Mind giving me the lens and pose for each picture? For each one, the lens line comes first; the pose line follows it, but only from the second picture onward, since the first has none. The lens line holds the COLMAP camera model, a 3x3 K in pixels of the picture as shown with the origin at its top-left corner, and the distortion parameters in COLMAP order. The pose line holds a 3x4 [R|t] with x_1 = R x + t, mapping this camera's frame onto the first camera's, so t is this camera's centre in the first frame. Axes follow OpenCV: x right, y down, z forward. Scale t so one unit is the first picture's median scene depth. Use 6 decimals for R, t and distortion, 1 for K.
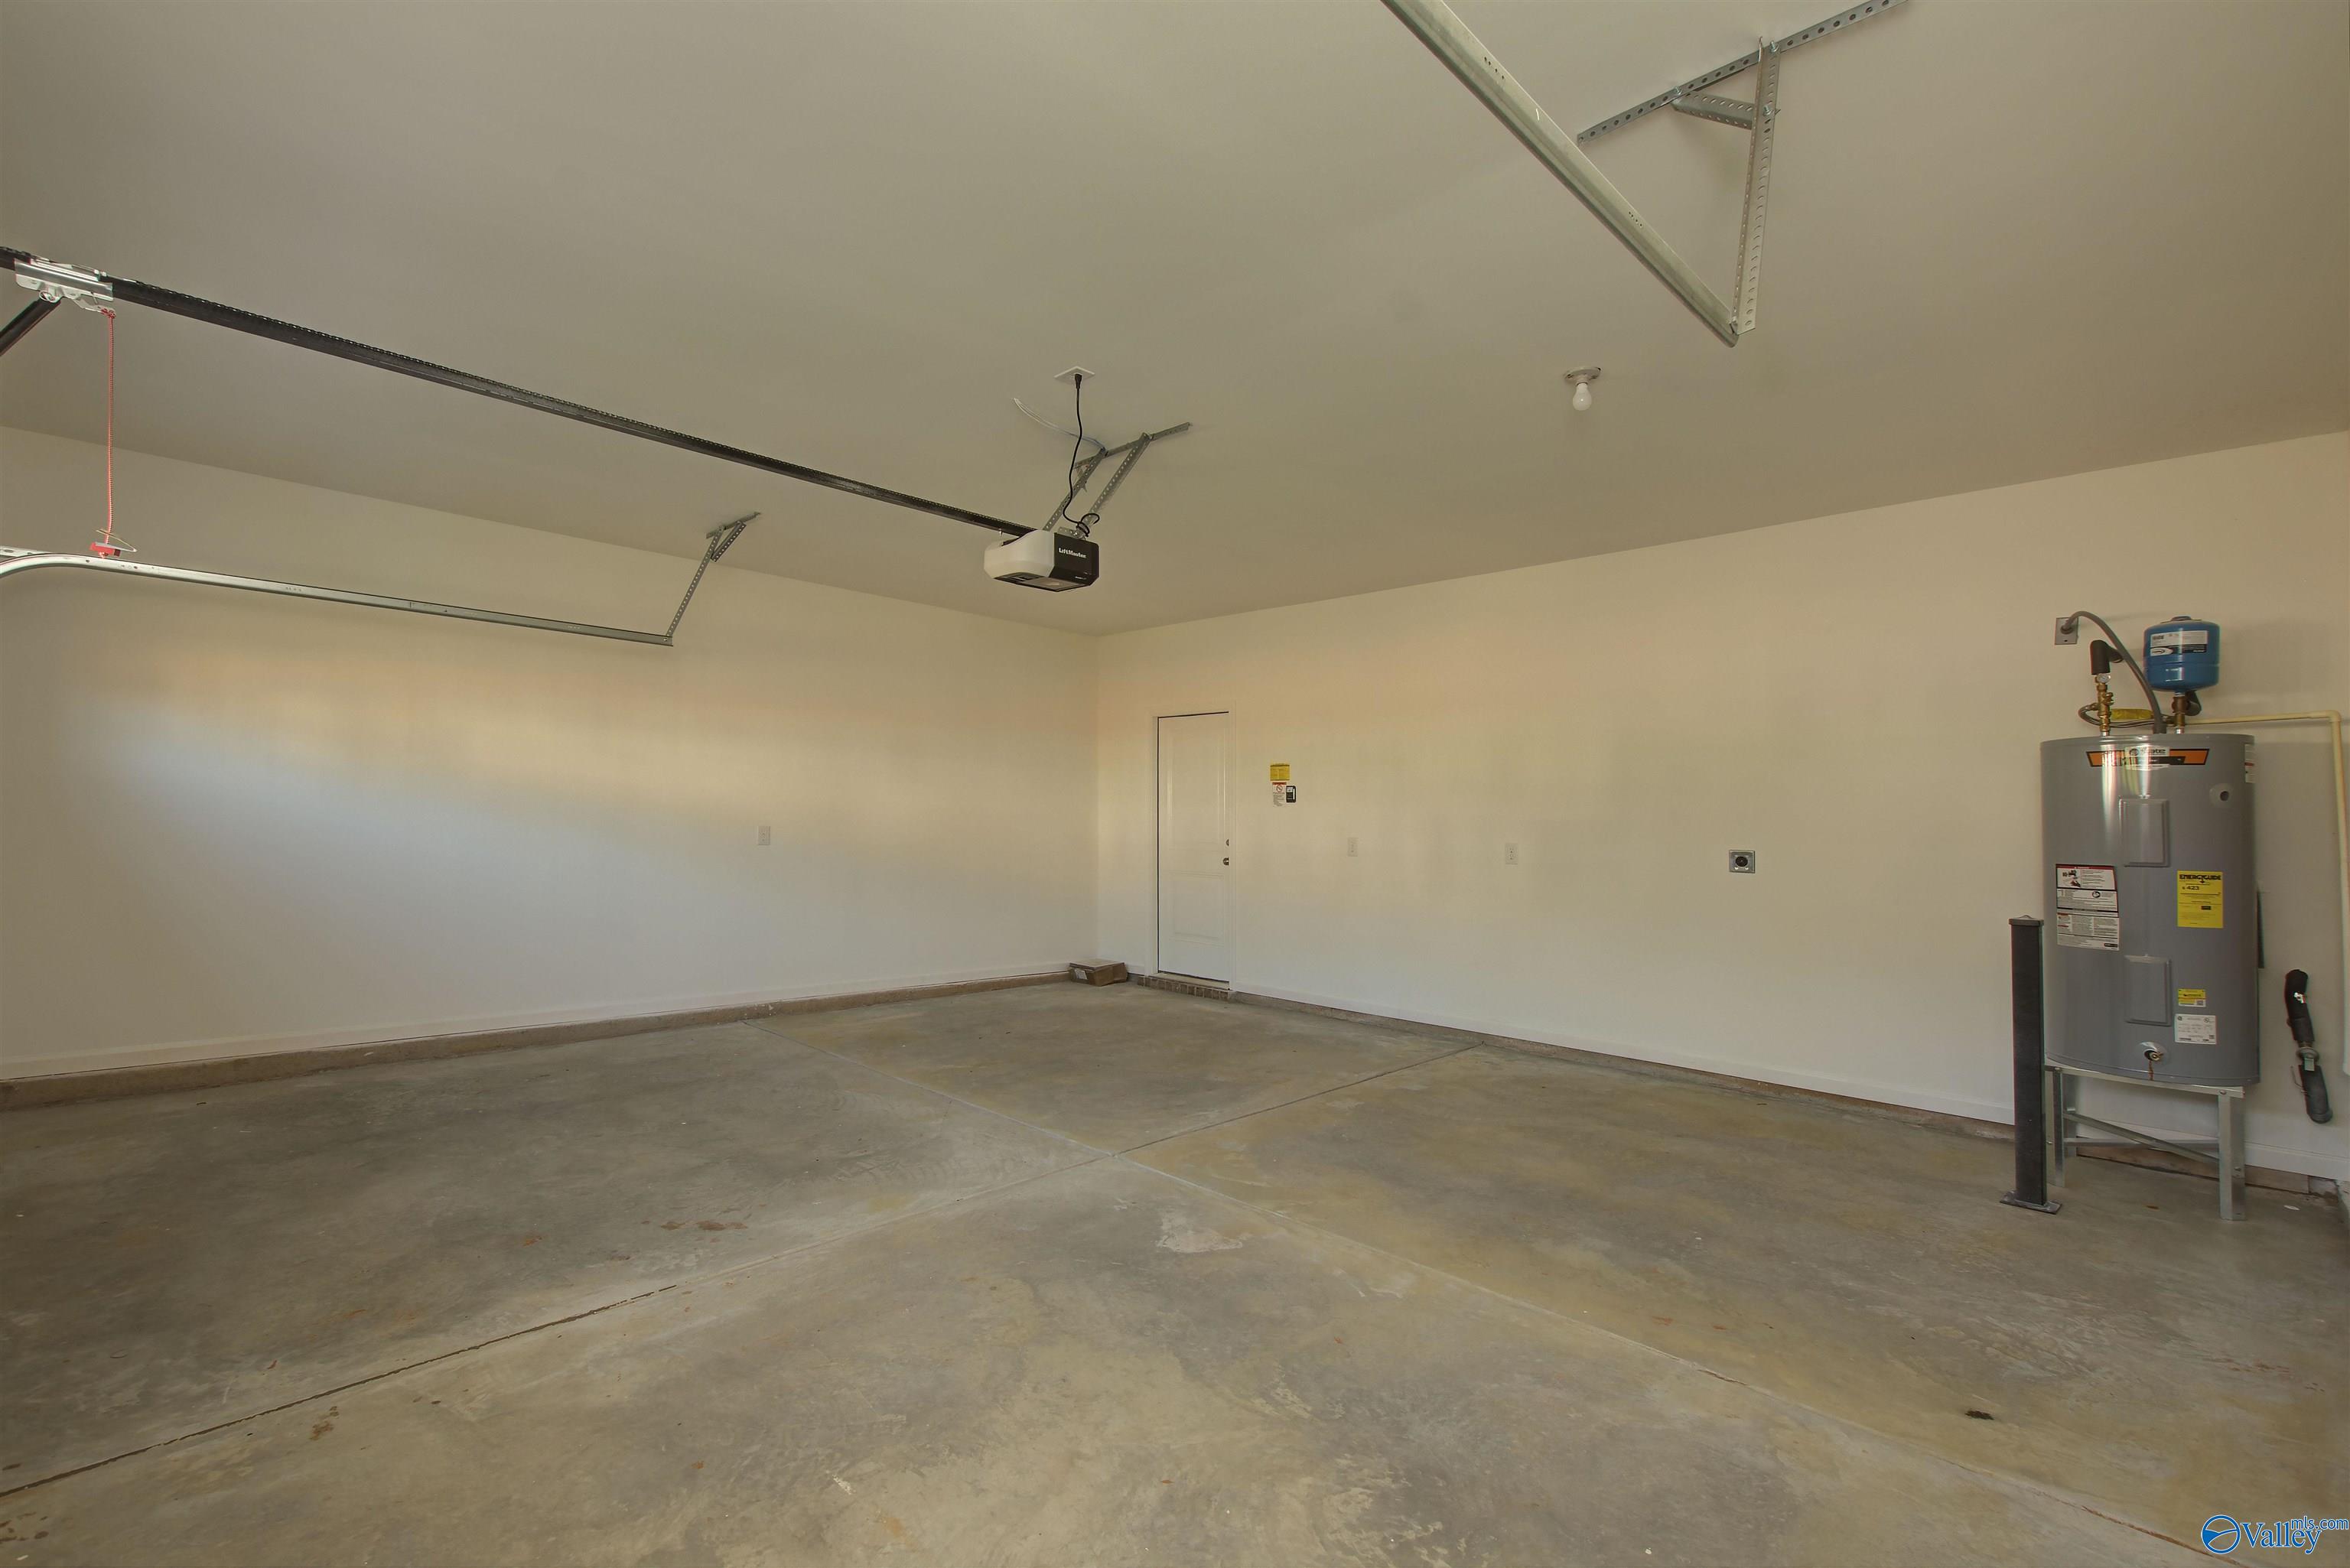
lens RADIAL K [[1046.1, 0, 1185.1], [0, 1046.1, 810.8], [0, 0, 1]] dist [0.002590, 0.000100]
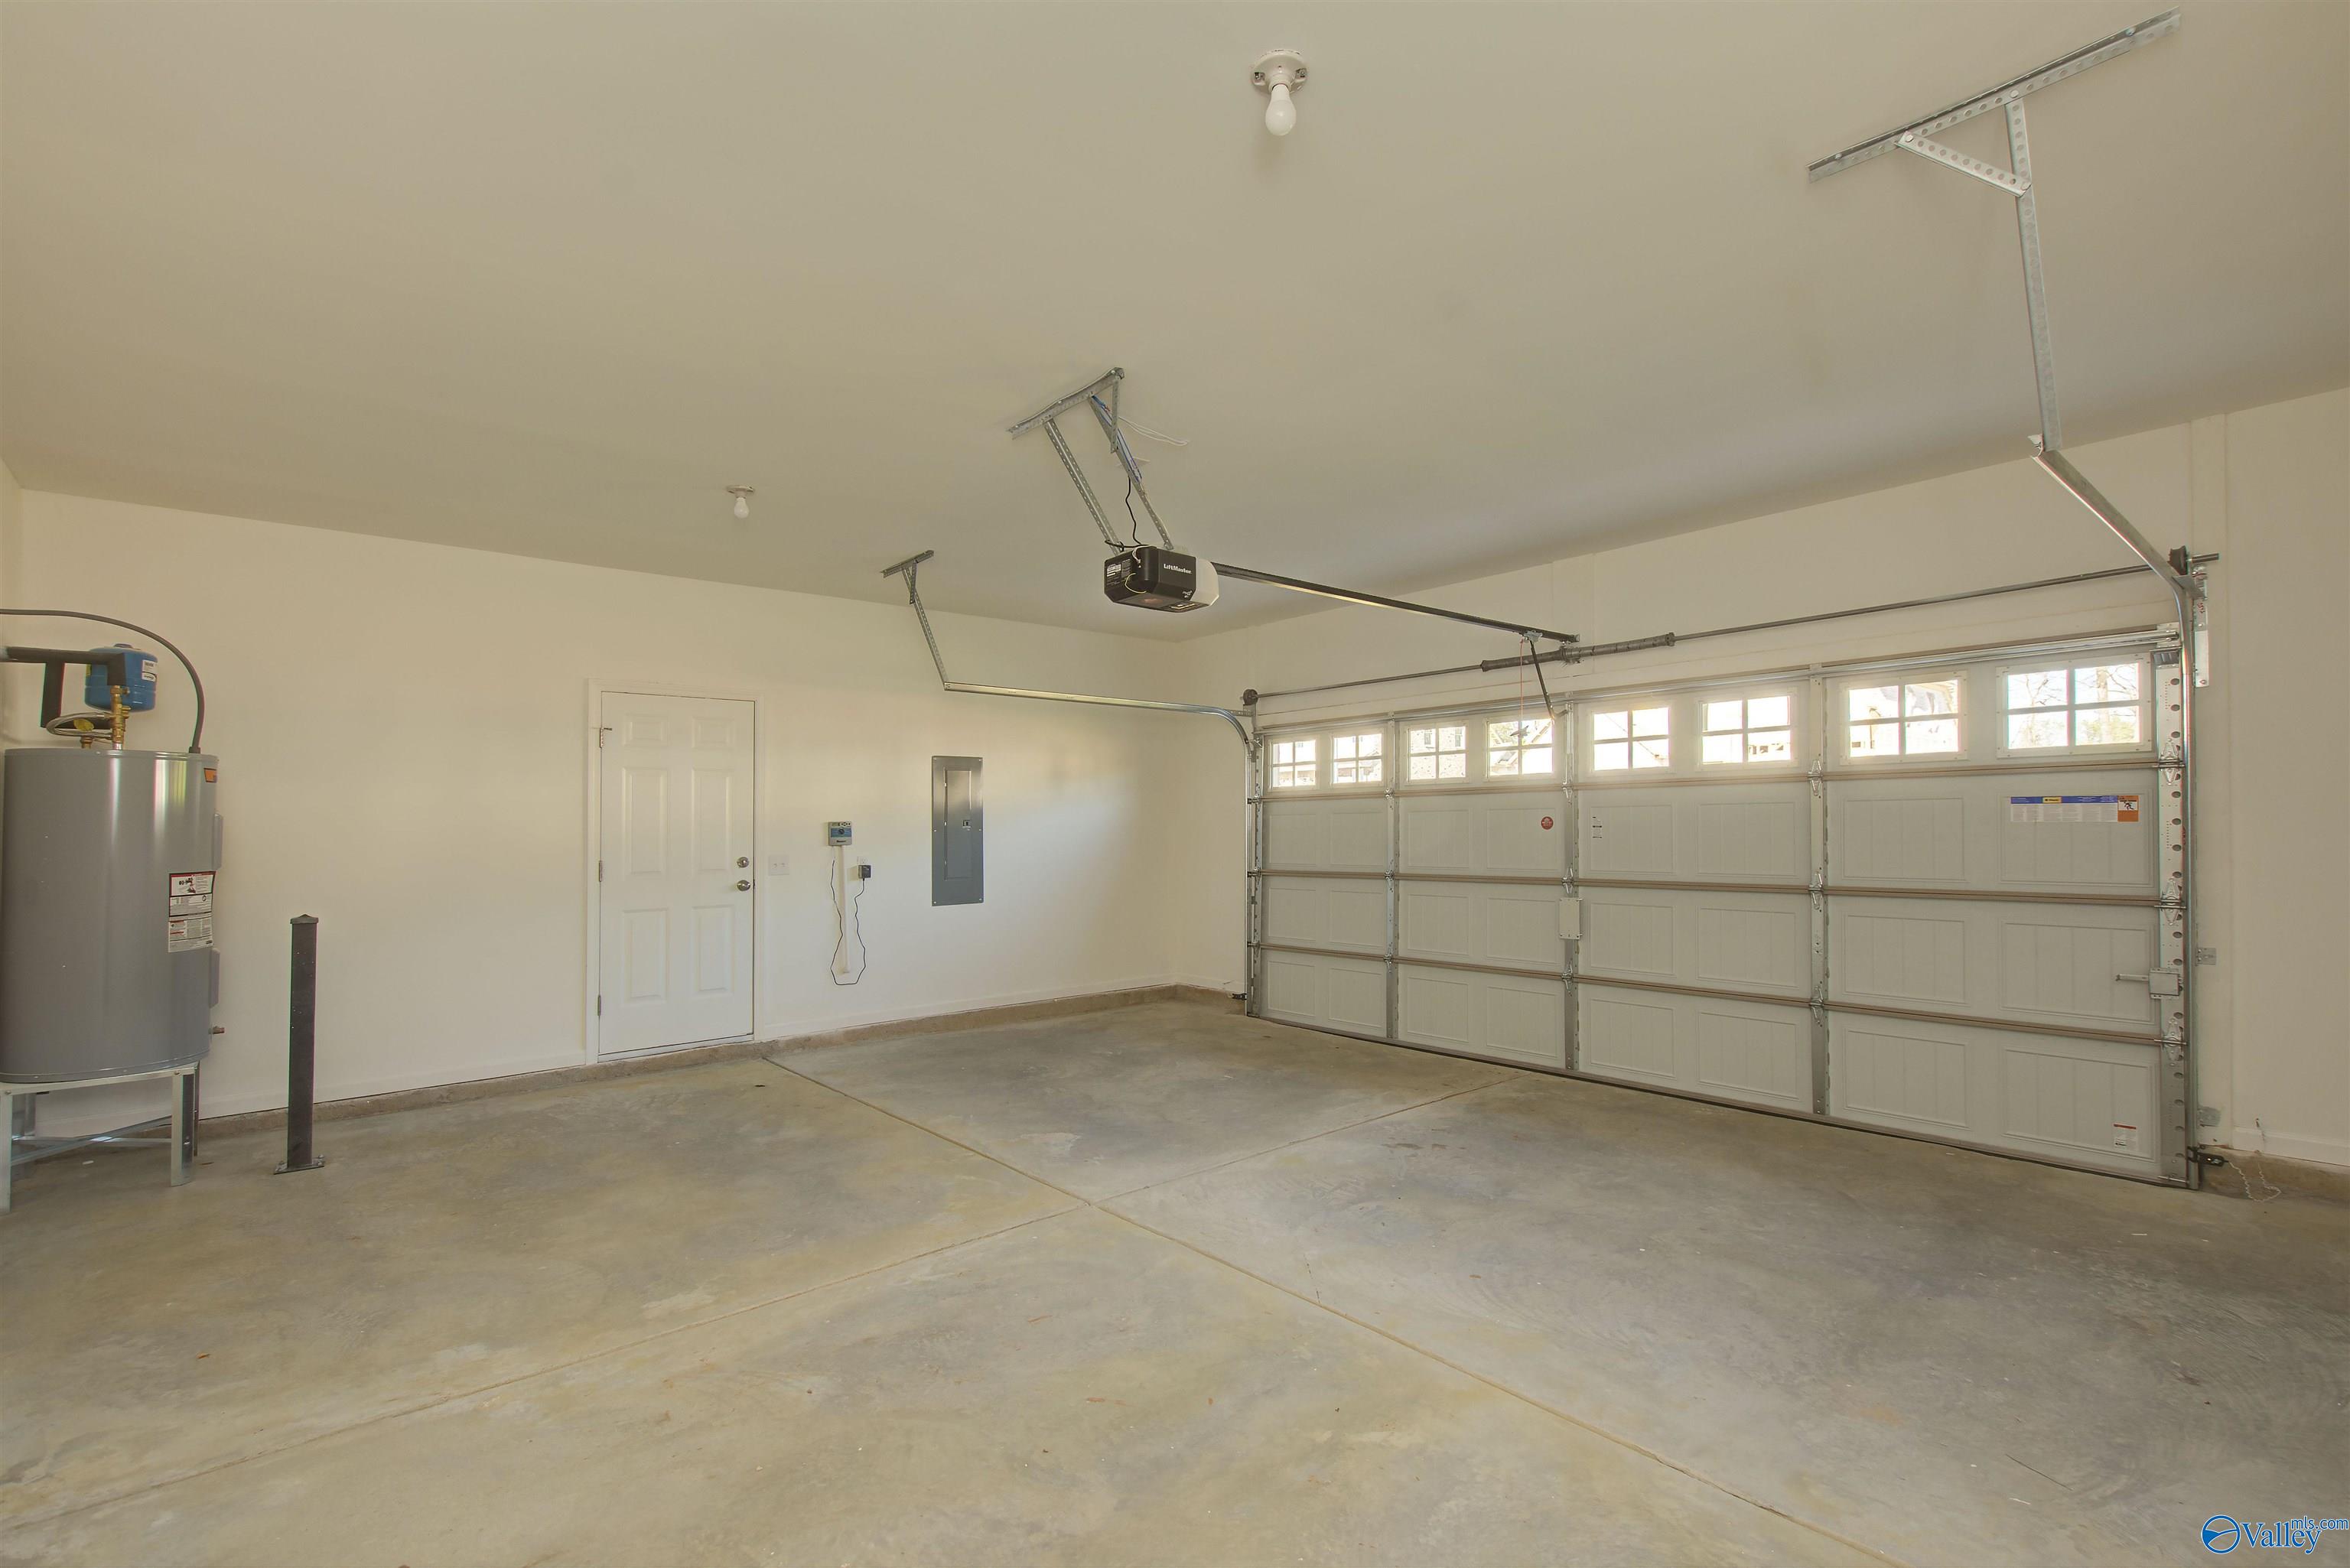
lens RADIAL K [[1046.1, 0, 1185.1], [0, 1046.1, 810.8], [0, 0, 1]] dist [0.002590, 0.000100]
pose [[-0.995540, -0.007801, 0.094022, -0.252594], [-0.010199, 0.999634, -0.025051, 0.006784], [-0.093792, -0.025899, -0.995255, 2.045950]]
